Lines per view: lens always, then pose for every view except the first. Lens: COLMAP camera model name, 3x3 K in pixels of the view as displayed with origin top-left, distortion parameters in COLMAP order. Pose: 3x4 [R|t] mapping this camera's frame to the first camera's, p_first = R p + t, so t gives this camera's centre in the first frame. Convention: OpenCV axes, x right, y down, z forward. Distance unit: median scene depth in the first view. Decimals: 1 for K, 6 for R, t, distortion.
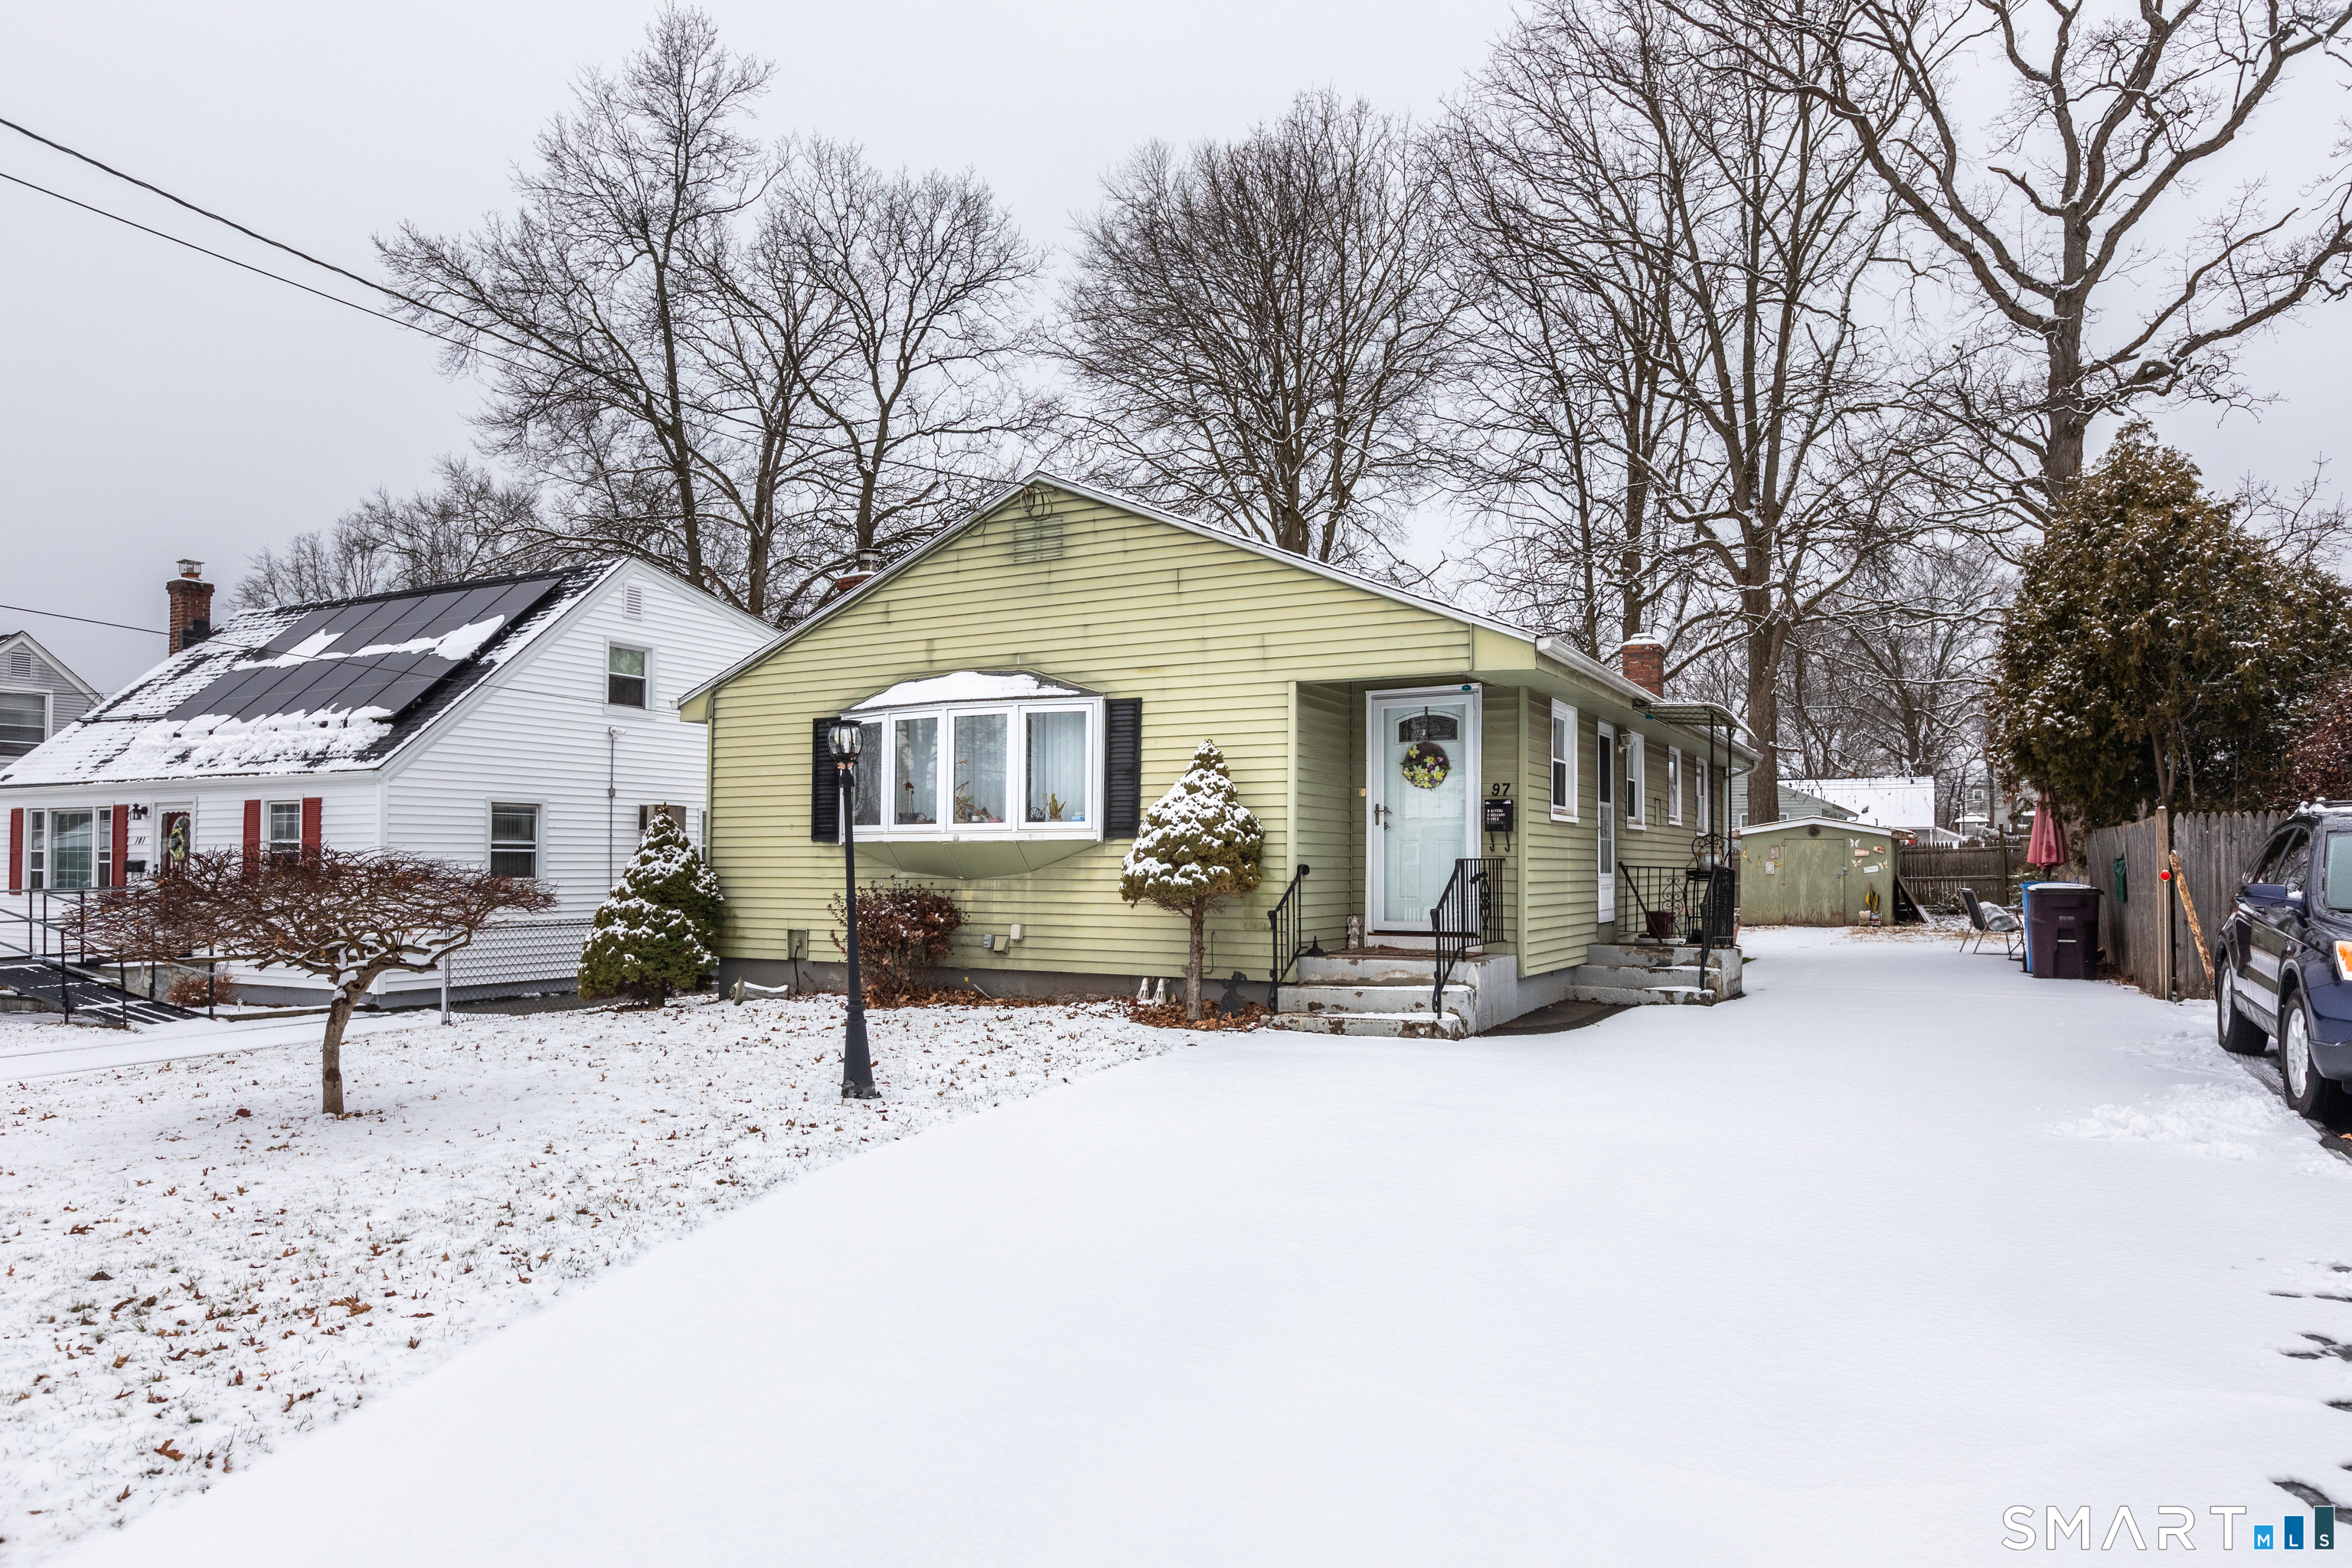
lens RADIAL K [[1488.9, 0, 1174.4], [0, 1488.9, 796.2], [0, 0, 1]] dist [0.001734, -0.001779]
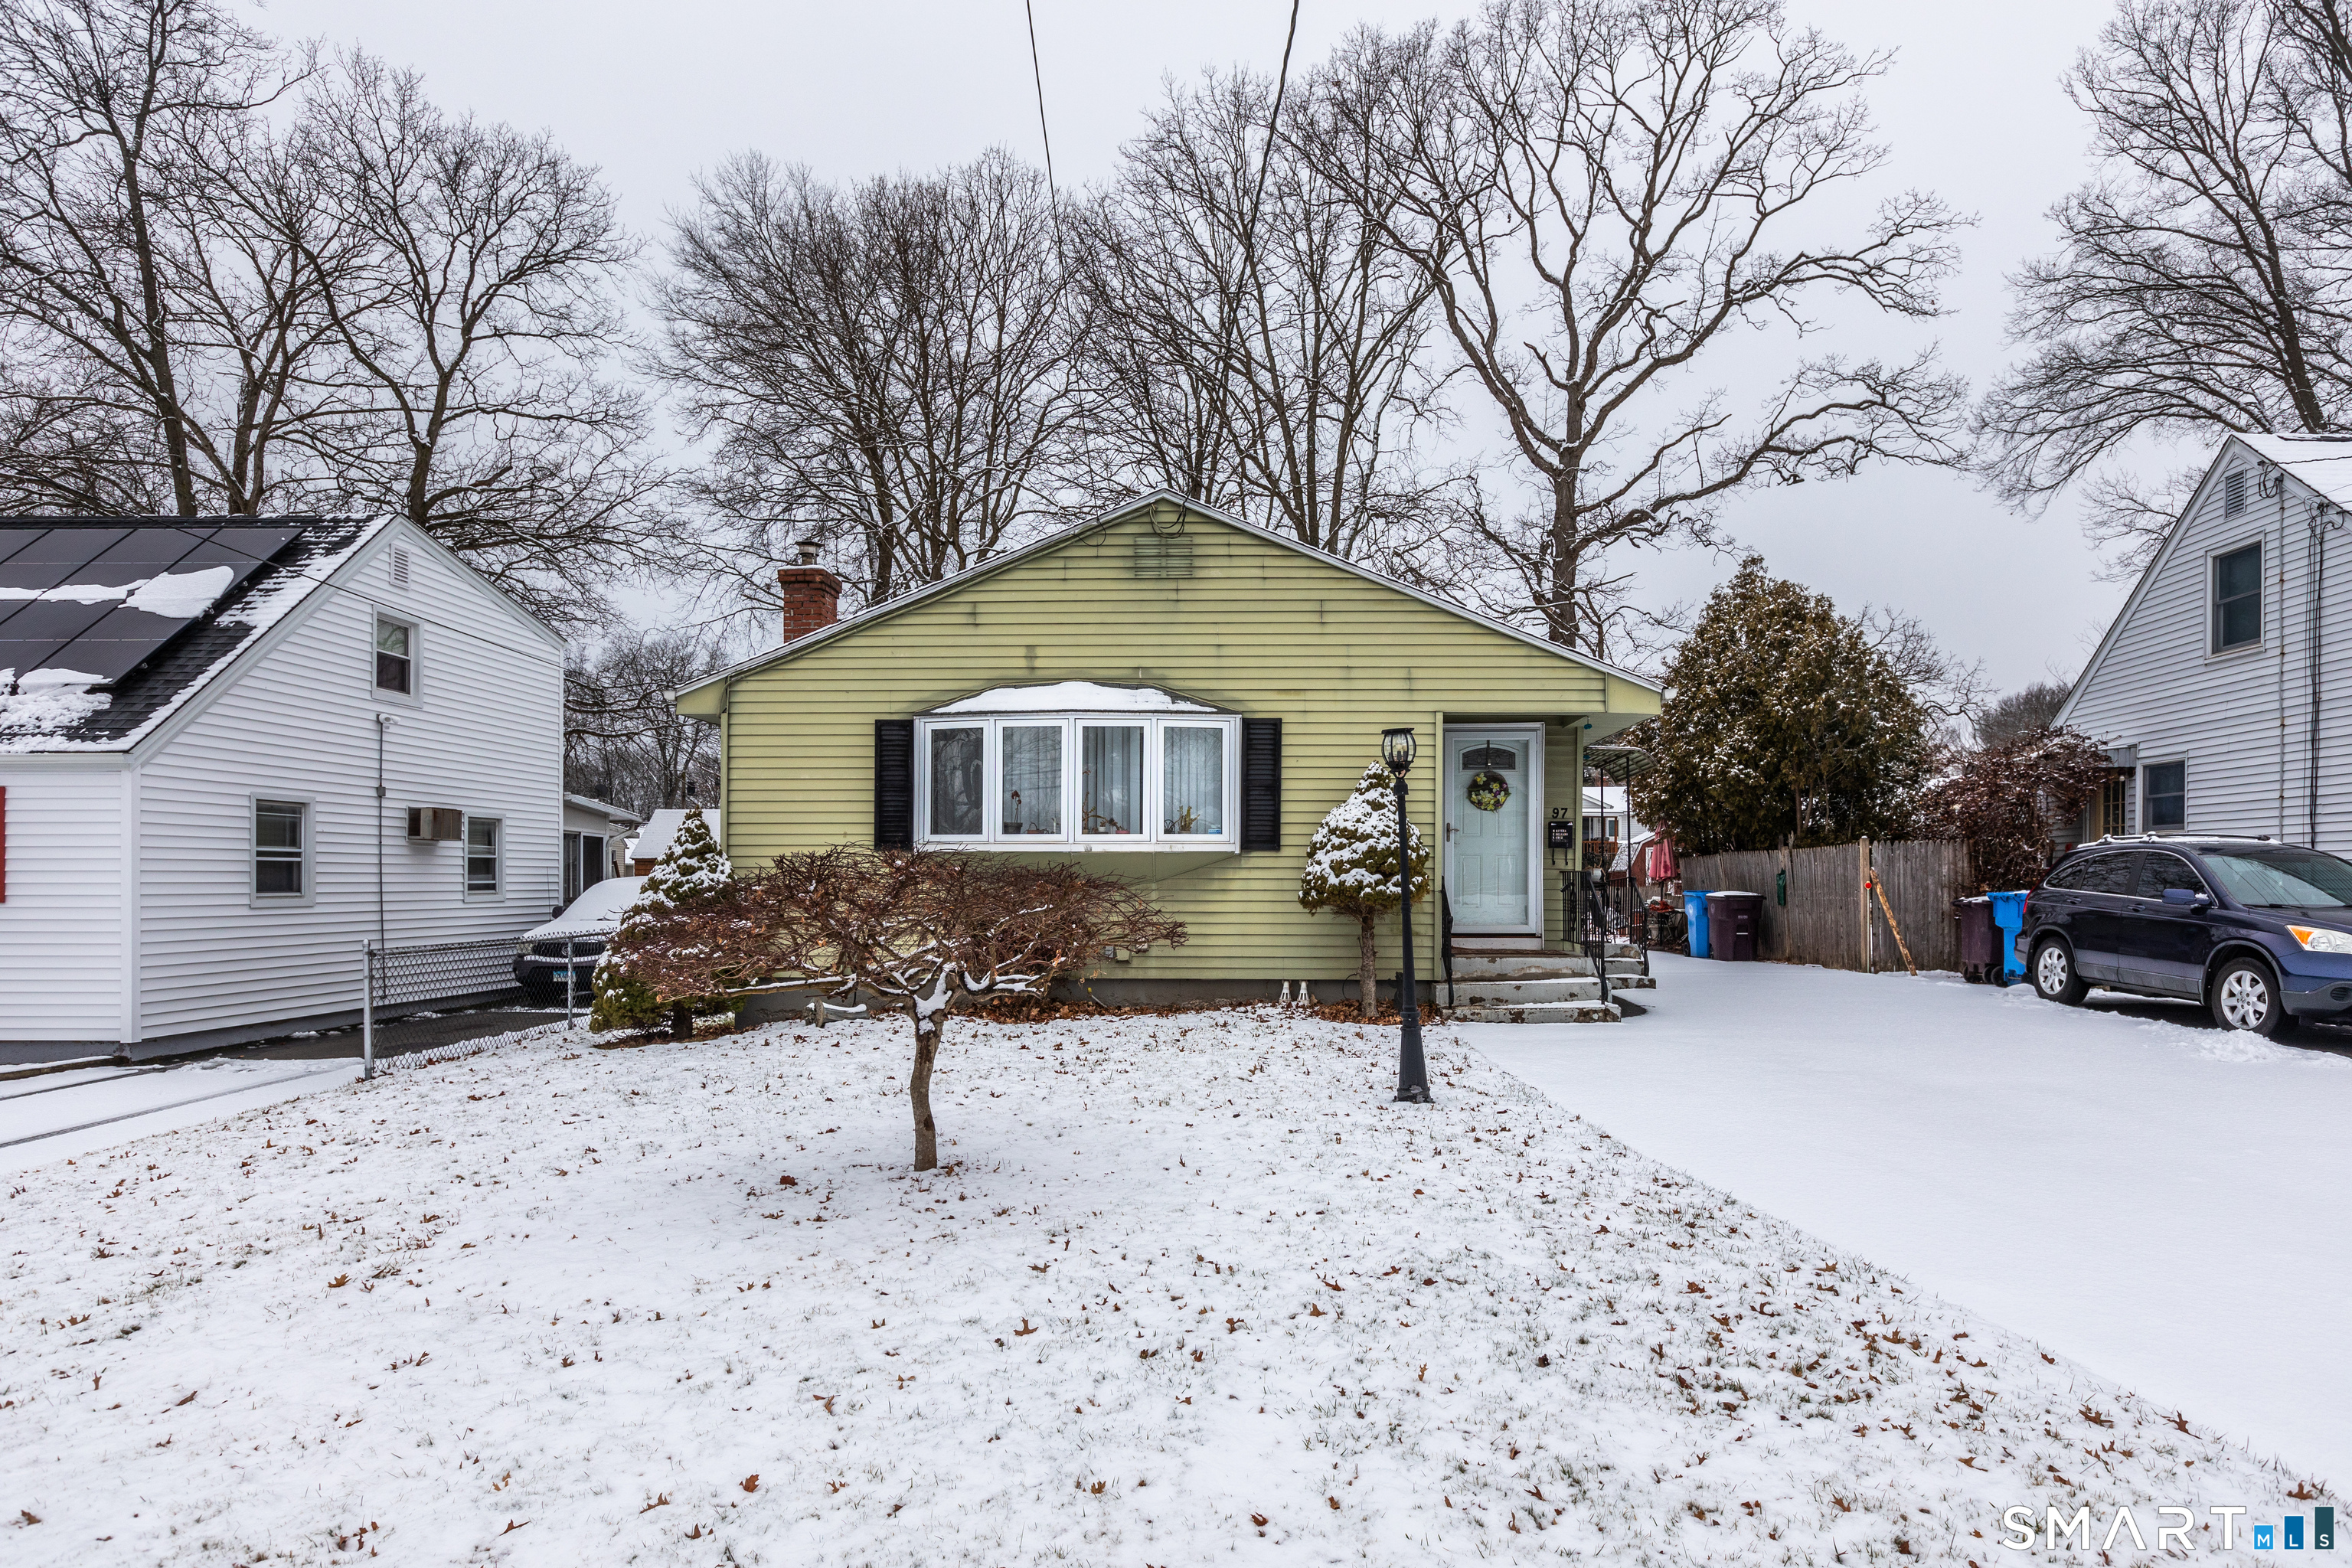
lens RADIAL K [[1335.0, 0, 1206.0], [0, 1335.0, 857.9], [0, 0, 1]] dist [0.005604, -0.001804]
pose [[0.886259, 0.008041, 0.463119, -0.405581], [-0.021212, 0.999505, 0.023238, 0.009757], [-0.462703, -0.030419, 0.885991, 0.142170]]
